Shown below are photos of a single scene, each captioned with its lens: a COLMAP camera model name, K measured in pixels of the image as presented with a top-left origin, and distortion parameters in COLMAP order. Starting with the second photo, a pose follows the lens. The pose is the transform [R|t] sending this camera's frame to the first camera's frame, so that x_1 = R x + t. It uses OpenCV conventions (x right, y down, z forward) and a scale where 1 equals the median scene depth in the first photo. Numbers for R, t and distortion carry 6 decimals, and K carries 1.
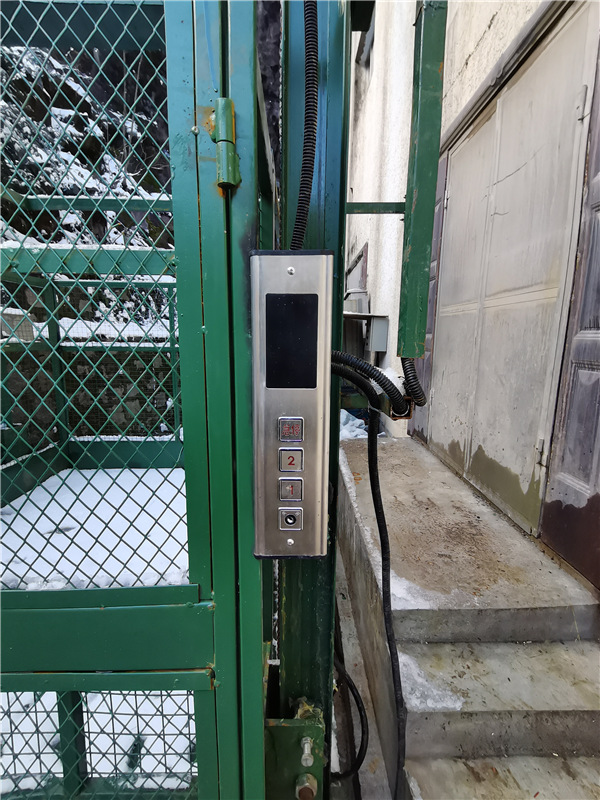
lens RADIAL K [[392.2, 0, 301.8], [0, 392.2, 402.6], [0, 0, 1]] dist [0.025395, -0.010175]
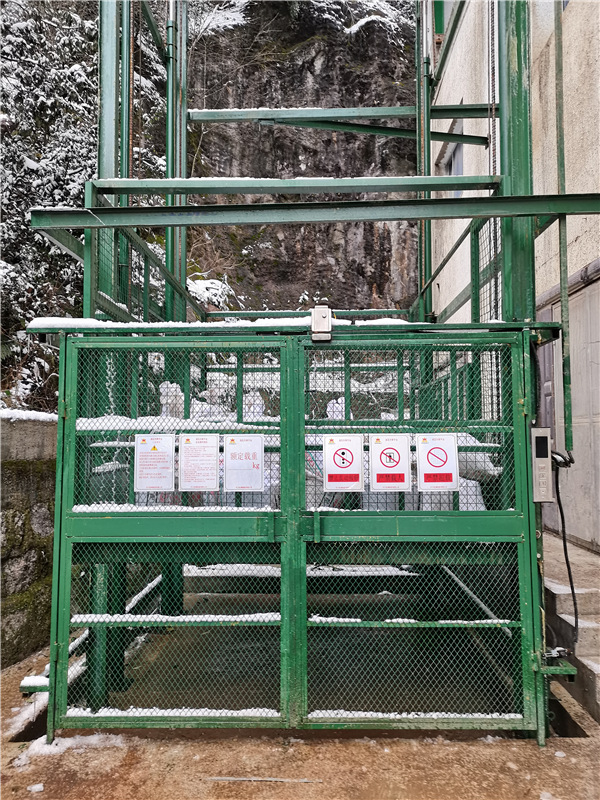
lens RADIAL K [[601.3, 0, 302.1], [0, 601.3, 400.0], [0, 0, 1]] dist [0.052344, -0.034896]
pose [[0.999054, -0.013479, -0.041336, -0.725824], [0.003548, 0.972833, -0.231481, 0.264668], [0.043333, 0.231115, 0.971961, -1.743788]]
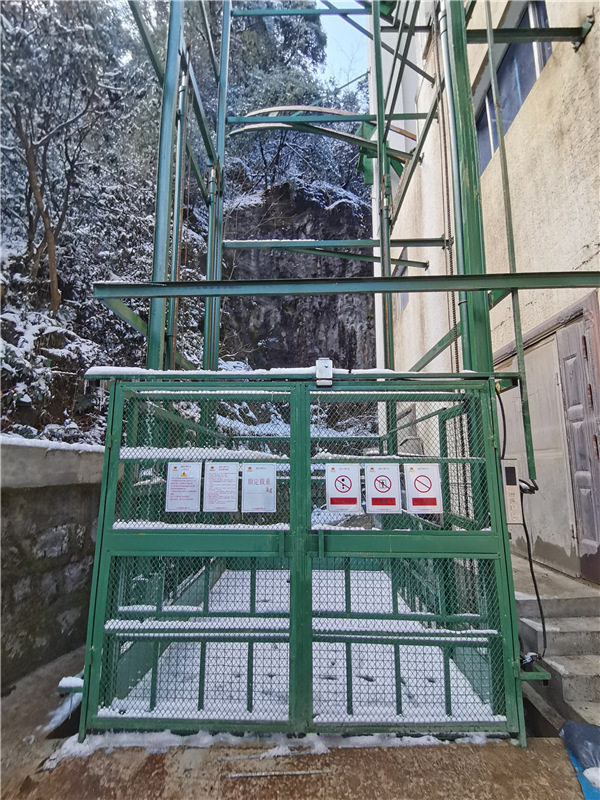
lens RADIAL K [[392.2, 0, 295.9], [0, 392.2, 407.2], [0, 0, 1]] dist [0.025395, -0.010175]
pose [[0.999197, -0.010244, -0.038732, -0.798675], [-0.002762, 0.946846, -0.321675, 0.200653], [0.039968, 0.321524, 0.946058, -1.303319]]
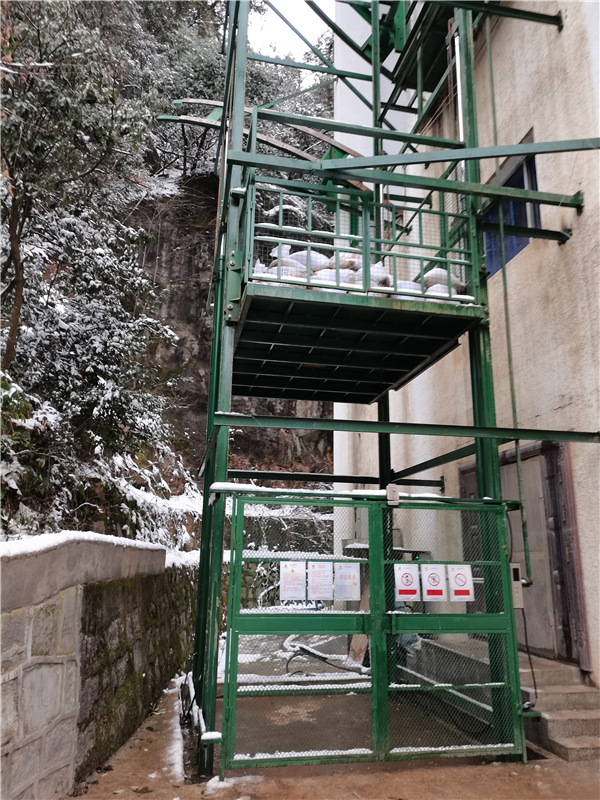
lens RADIAL K [[601.3, 0, 297.1], [0, 601.3, 400.7], [0, 0, 1]] dist [0.052344, -0.034896]
pose [[0.982294, 0.055077, 0.179068, -1.930553], [0.023748, 0.911495, -0.410624, 0.444628], [-0.185835, 0.407606, 0.894048, -2.997689]]
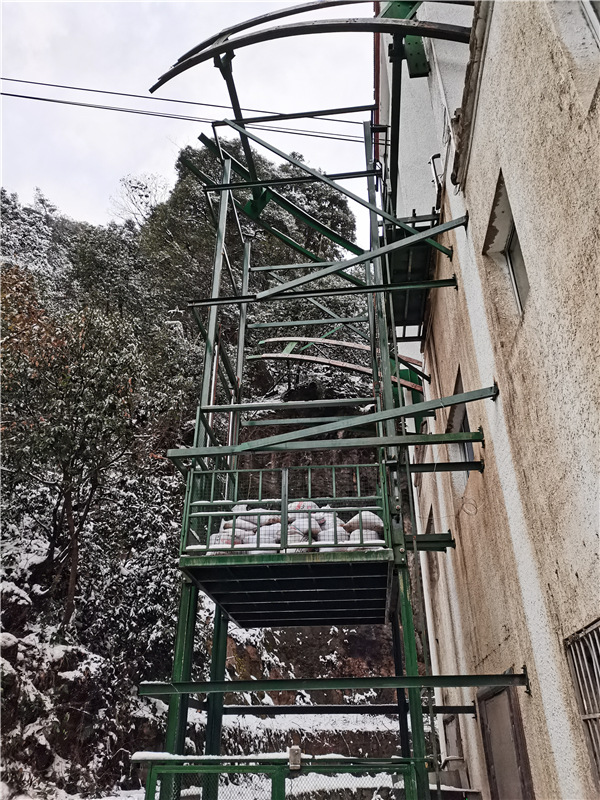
lens RADIAL K [[601.3, 0, 299.9], [0, 601.3, 399.4], [0, 0, 1]] dist [0.052344, -0.034896]
pose [[0.992326, -0.069954, -0.101957, -0.186291], [-0.012764, 0.762219, -0.647194, 0.260870], [0.122987, 0.643529, 0.755477, -3.959815]]
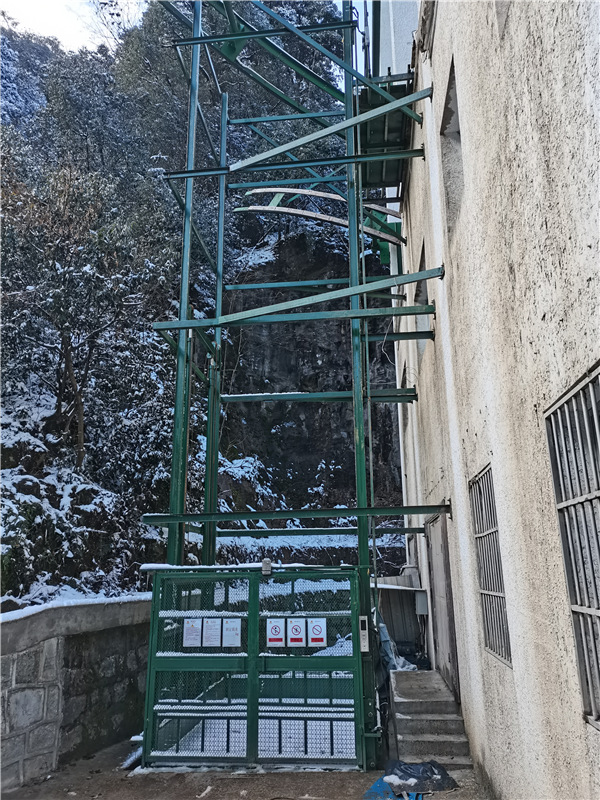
lens RADIAL K [[601.3, 0, 300.0], [0, 601.3, 399.4], [0, 0, 1]] dist [0.052344, -0.034896]
pose [[0.991847, -0.051757, -0.116452, 0.134777], [-0.003573, 0.902157, -0.431394, 0.384456], [0.127385, 0.428292, 0.894616, -4.535252]]
